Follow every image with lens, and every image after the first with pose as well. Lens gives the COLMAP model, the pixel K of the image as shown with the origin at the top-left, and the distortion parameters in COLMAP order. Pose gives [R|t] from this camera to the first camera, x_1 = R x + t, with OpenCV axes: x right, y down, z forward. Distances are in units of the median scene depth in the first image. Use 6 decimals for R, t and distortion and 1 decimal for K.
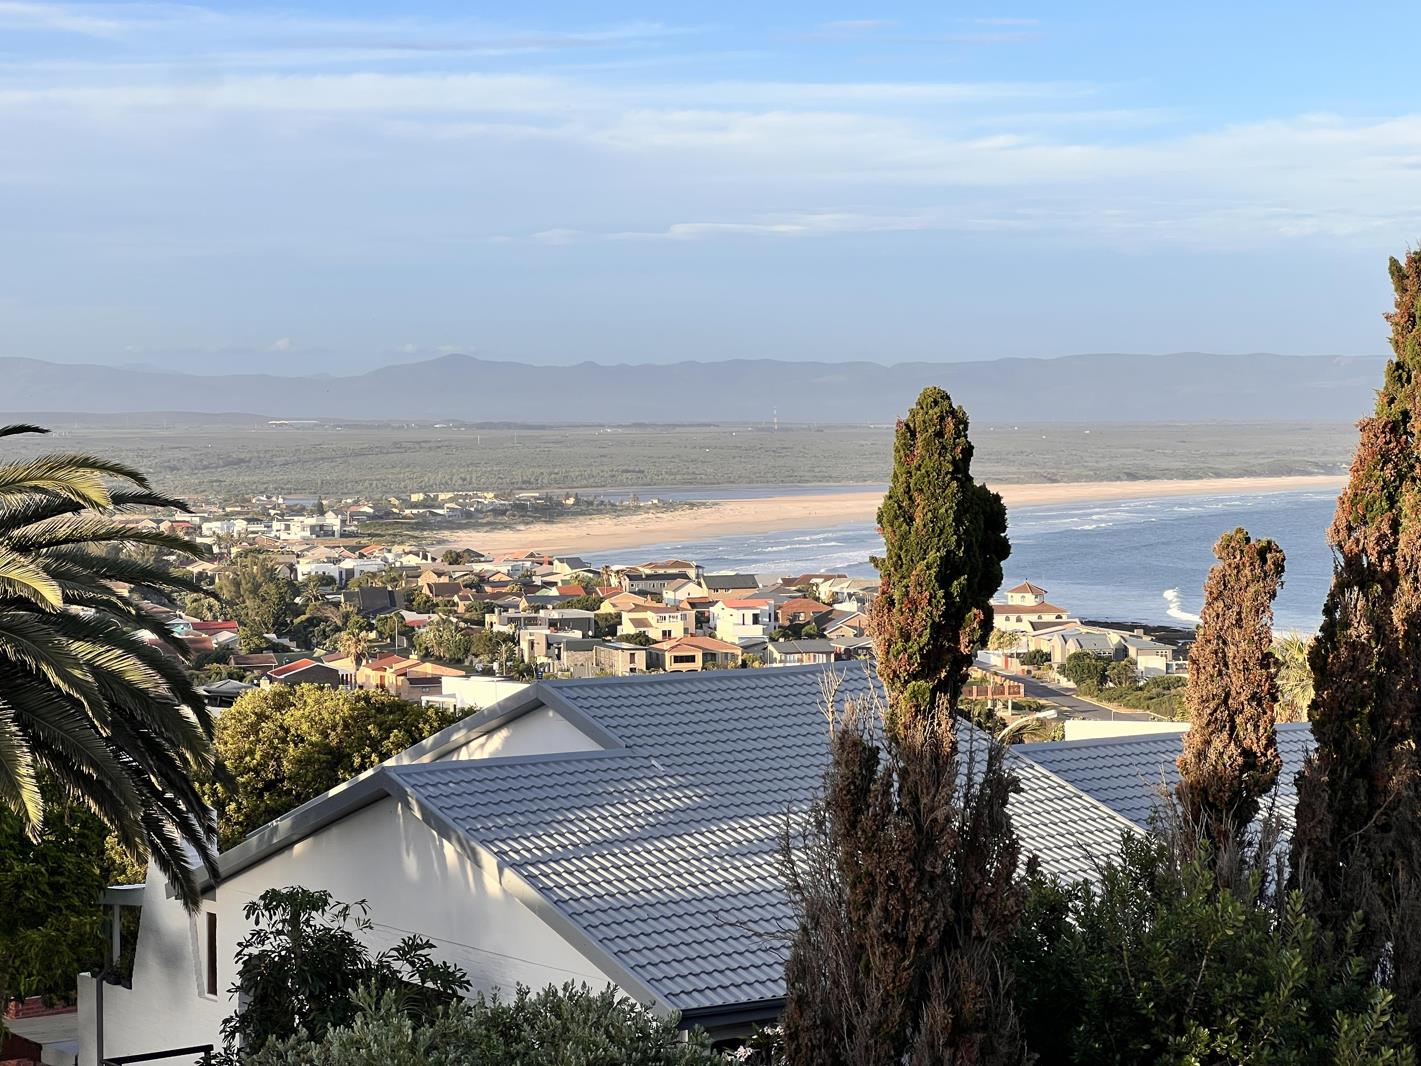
lens RADIAL K [[1084.6, 0, 713.2], [0, 1084.6, 544.9], [0, 0, 1]] dist [0.010589, -0.005812]
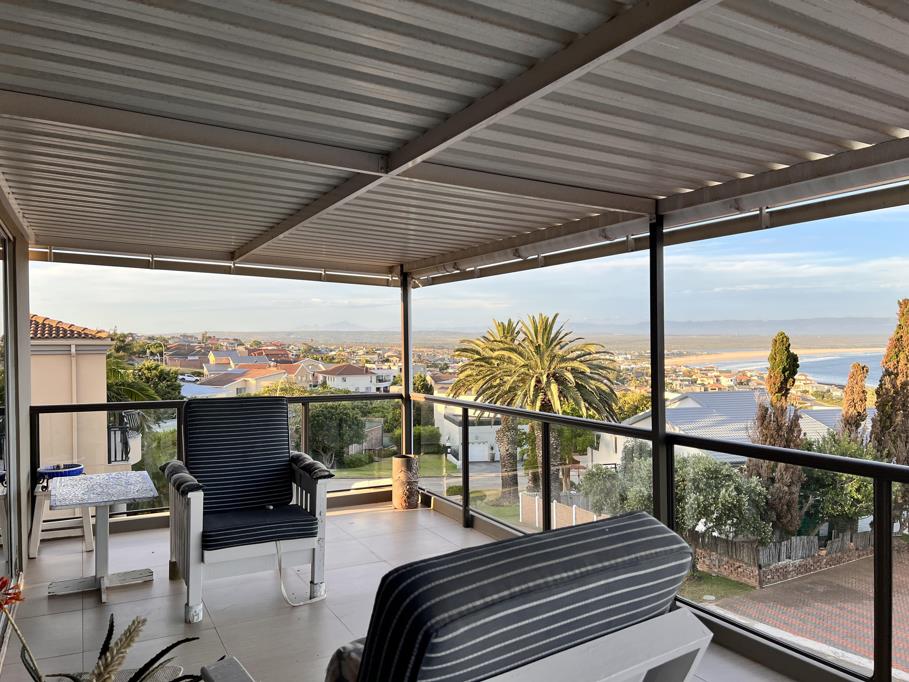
lens RADIAL K [[574.0, 0, 432.3], [0, 574.0, 338.5], [0, 0, 1]] dist [-0.002972, -0.006756]
pose [[0.963166, 0.006276, -0.268834, -0.565752], [-0.011472, 0.999776, -0.017760, -0.050722], [0.268662, 0.020190, 0.963023, -1.735139]]
